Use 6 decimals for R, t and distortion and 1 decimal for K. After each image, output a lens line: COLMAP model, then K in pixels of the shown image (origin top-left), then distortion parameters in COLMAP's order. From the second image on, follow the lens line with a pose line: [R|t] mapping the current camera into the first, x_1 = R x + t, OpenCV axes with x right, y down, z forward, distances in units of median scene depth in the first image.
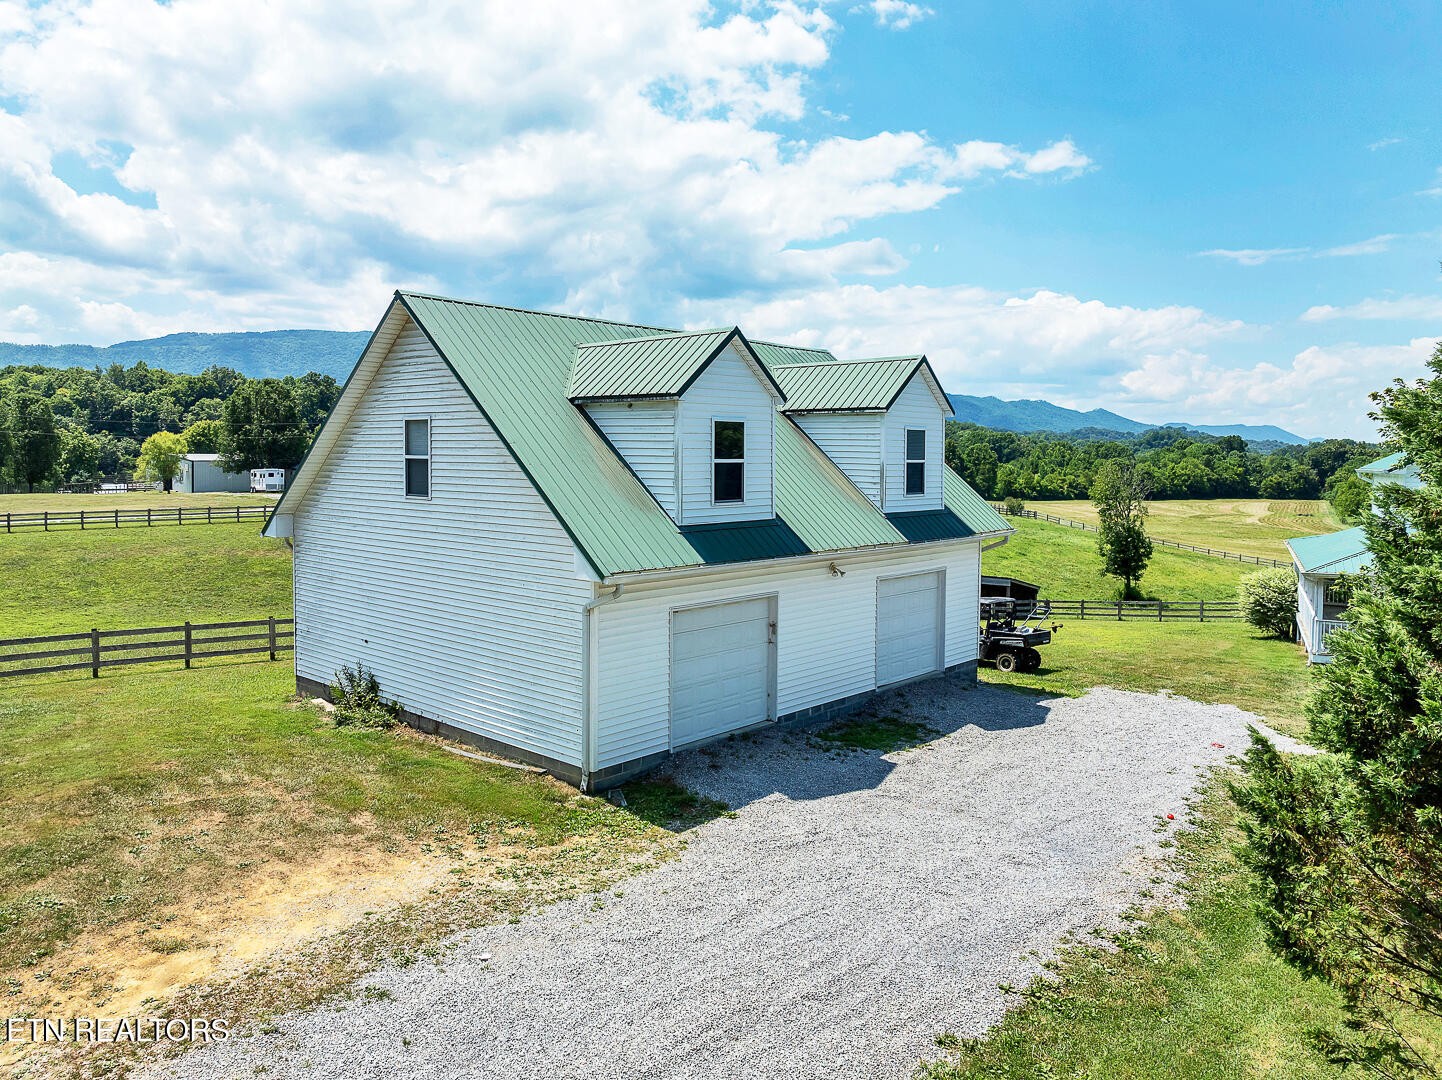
lens RADIAL K [[1030.6, 0, 721.0], [0, 1030.6, 540.0], [0, 0, 1]] dist [-0.035178, -0.002409]
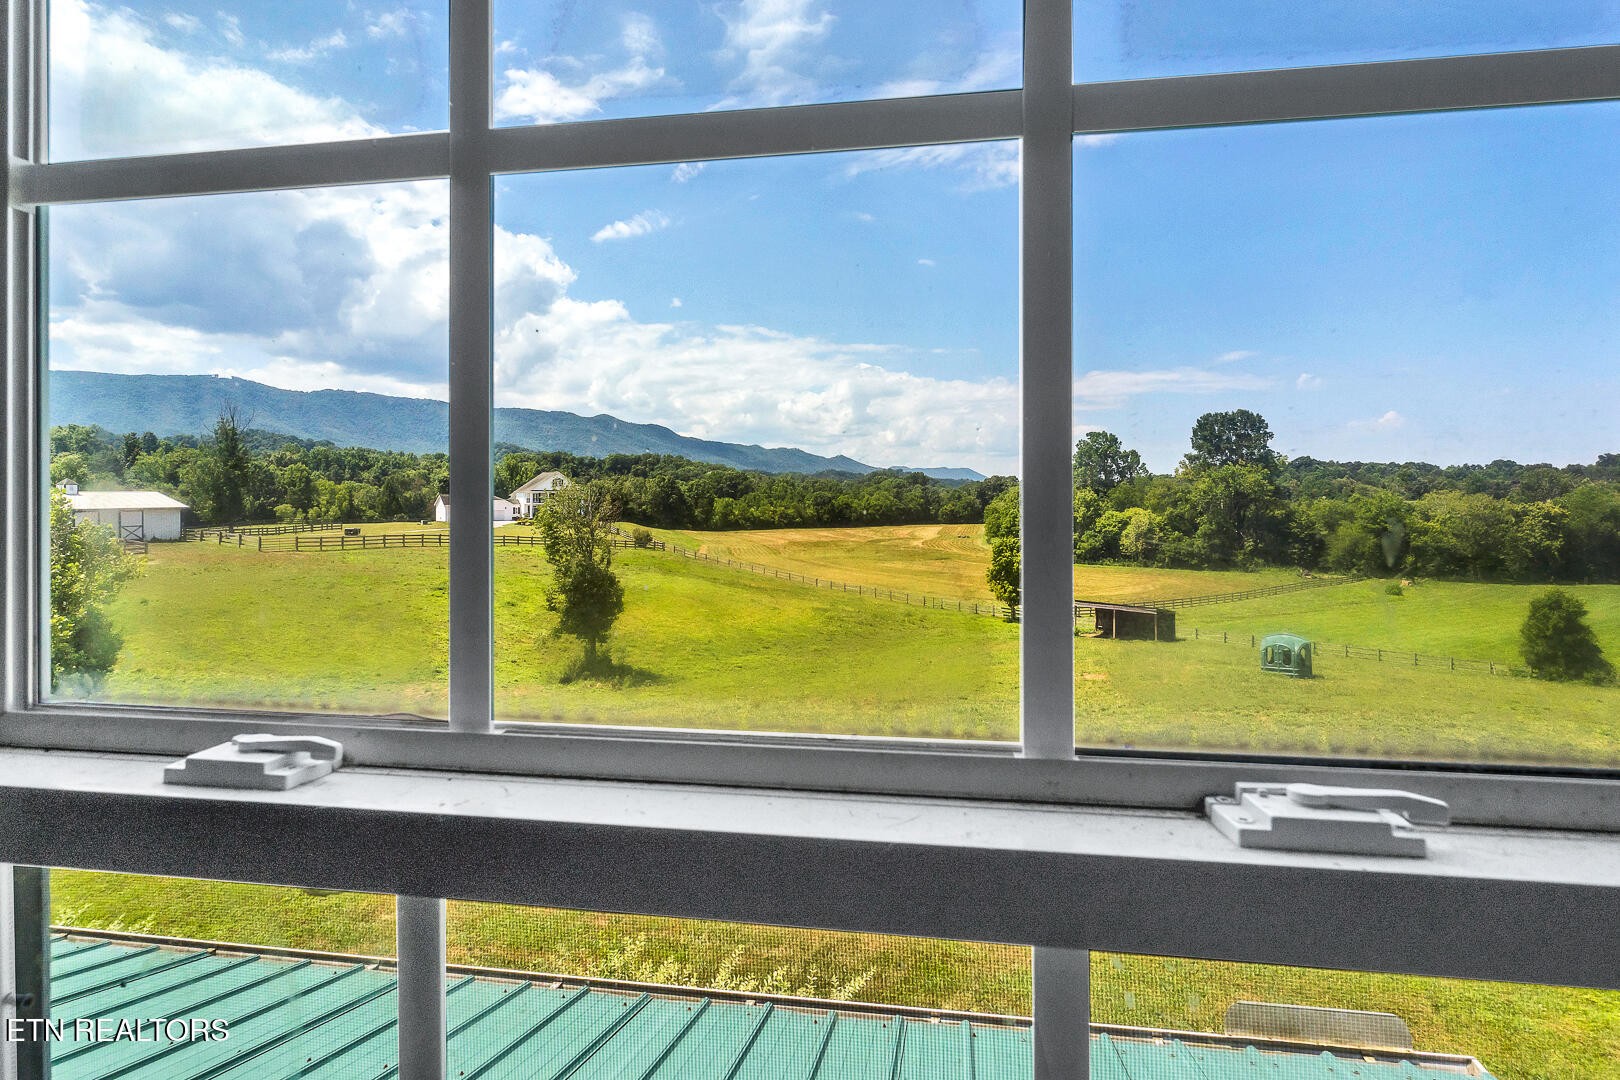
lens RADIAL K [[866.9, 0, 810.8], [0, 866.9, 492.7], [0, 0, 1]] dist [-0.003435, -0.000725]
pose [[0.951073, -0.009140, 0.308831, 0.079733], [0.034973, 0.996323, -0.078219, -0.002695], [-0.306981, 0.085193, 0.947895, 0.084083]]
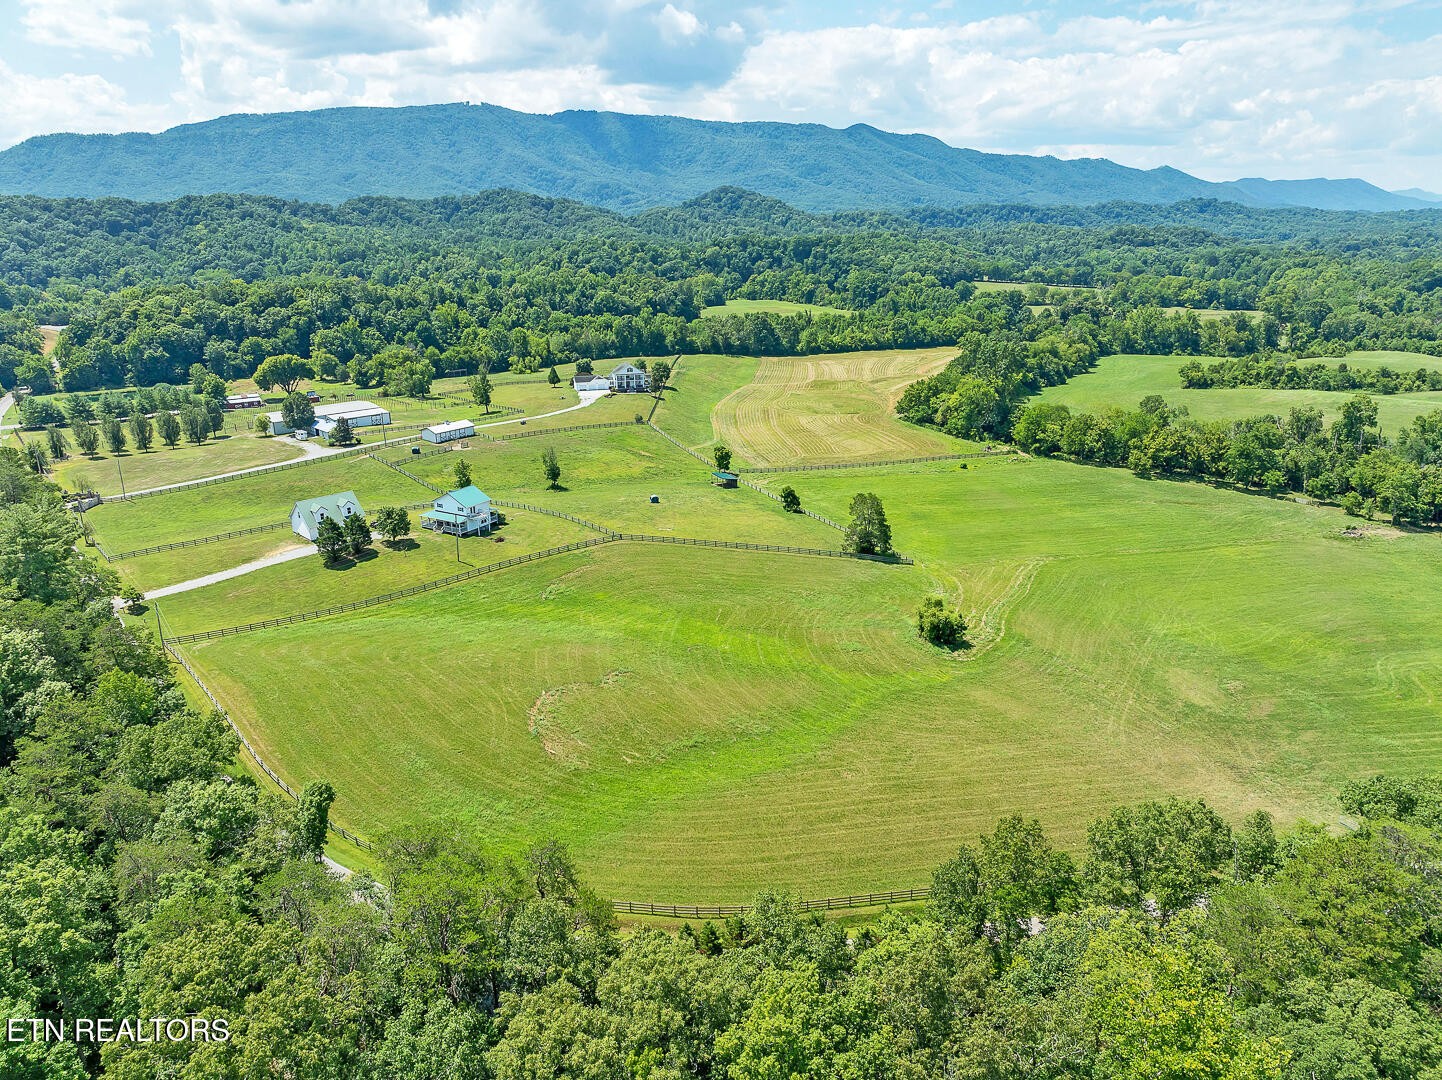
lens RADIAL K [[1030.6, 0, 721.0], [0, 1030.6, 540.0], [0, 0, 1]] dist [-0.035178, -0.002409]
pose [[0.997717, 0.000766, -0.067534, 0.258016], [0.014537, 0.974060, 0.225822, -0.115272], [0.065955, -0.226288, 0.971825, -0.496179]]
